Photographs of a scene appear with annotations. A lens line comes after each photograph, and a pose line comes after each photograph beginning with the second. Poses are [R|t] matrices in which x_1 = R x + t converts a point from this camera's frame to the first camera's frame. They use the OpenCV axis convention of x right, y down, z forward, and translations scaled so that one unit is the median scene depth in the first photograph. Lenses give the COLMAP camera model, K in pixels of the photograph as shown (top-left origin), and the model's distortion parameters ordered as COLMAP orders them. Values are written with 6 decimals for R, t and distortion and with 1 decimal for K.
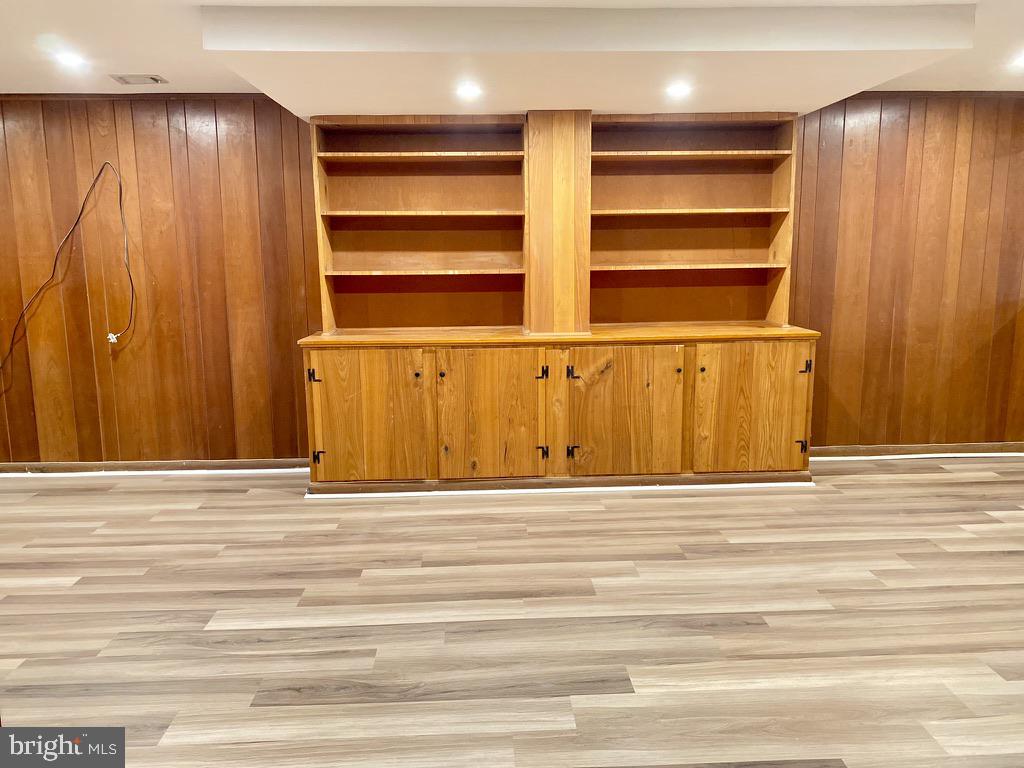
lens RADIAL K [[785.5, 0, 512.0], [0, 785.5, 384.0], [0, 0, 1]] dist [0.049903, -0.056429]
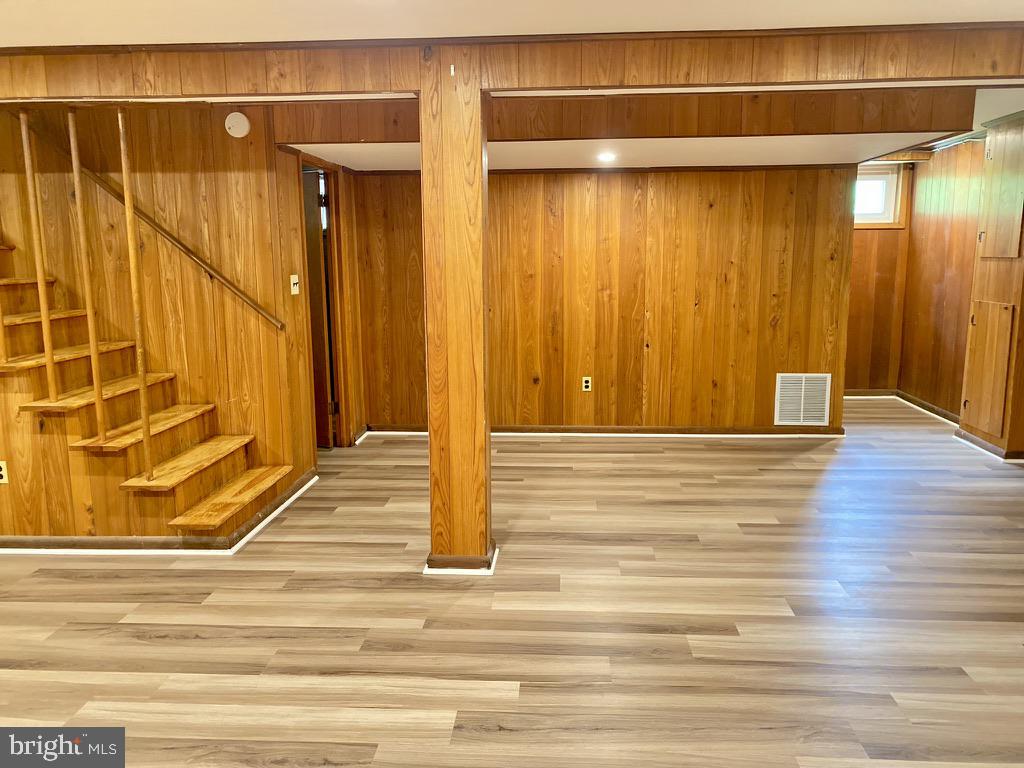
lens RADIAL K [[785.5, 0, 512.0], [0, 785.5, 384.0], [0, 0, 1]] dist [0.049903, -0.056429]
pose [[-0.992825, -0.003796, 0.119516, -0.380326], [0.036077, 0.943411, 0.329656, -0.196066], [-0.114004, 0.331603, -0.936506, 1.091092]]
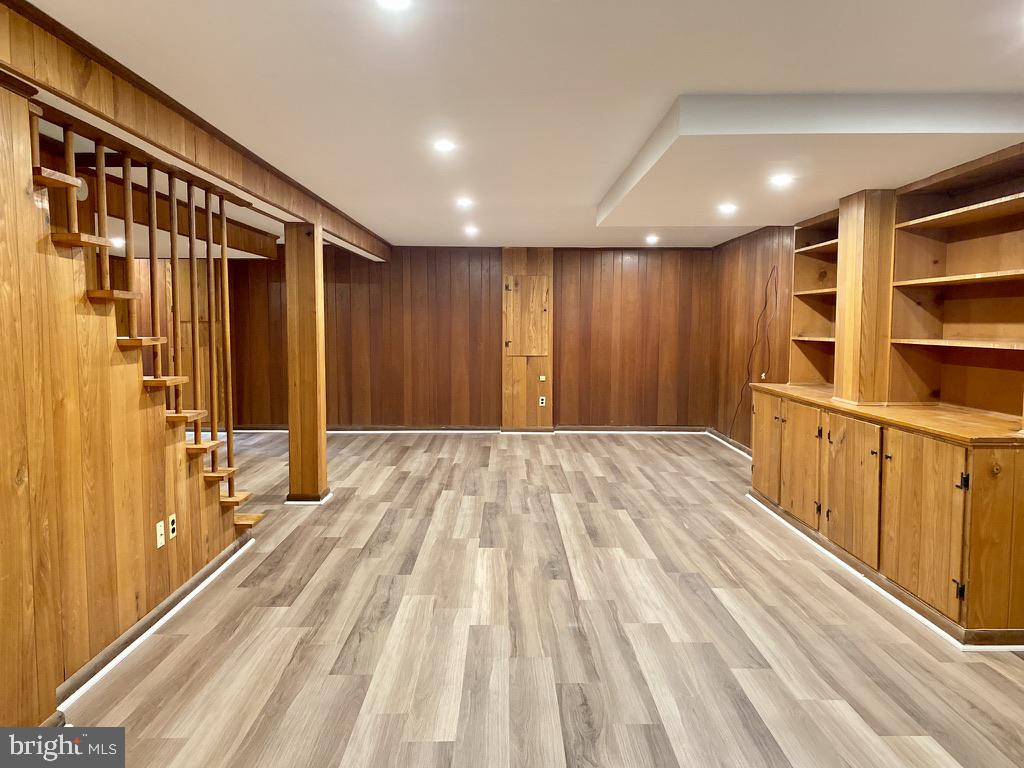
lens RADIAL K [[785.5, 0, 512.0], [0, 785.5, 384.0], [0, 0, 1]] dist [0.049903, -0.056429]
pose [[-0.047081, 0.085181, -0.995252, 1.309507], [-0.171206, 0.980925, 0.092054, -0.125257], [0.984110, 0.174727, -0.031600, 0.690425]]
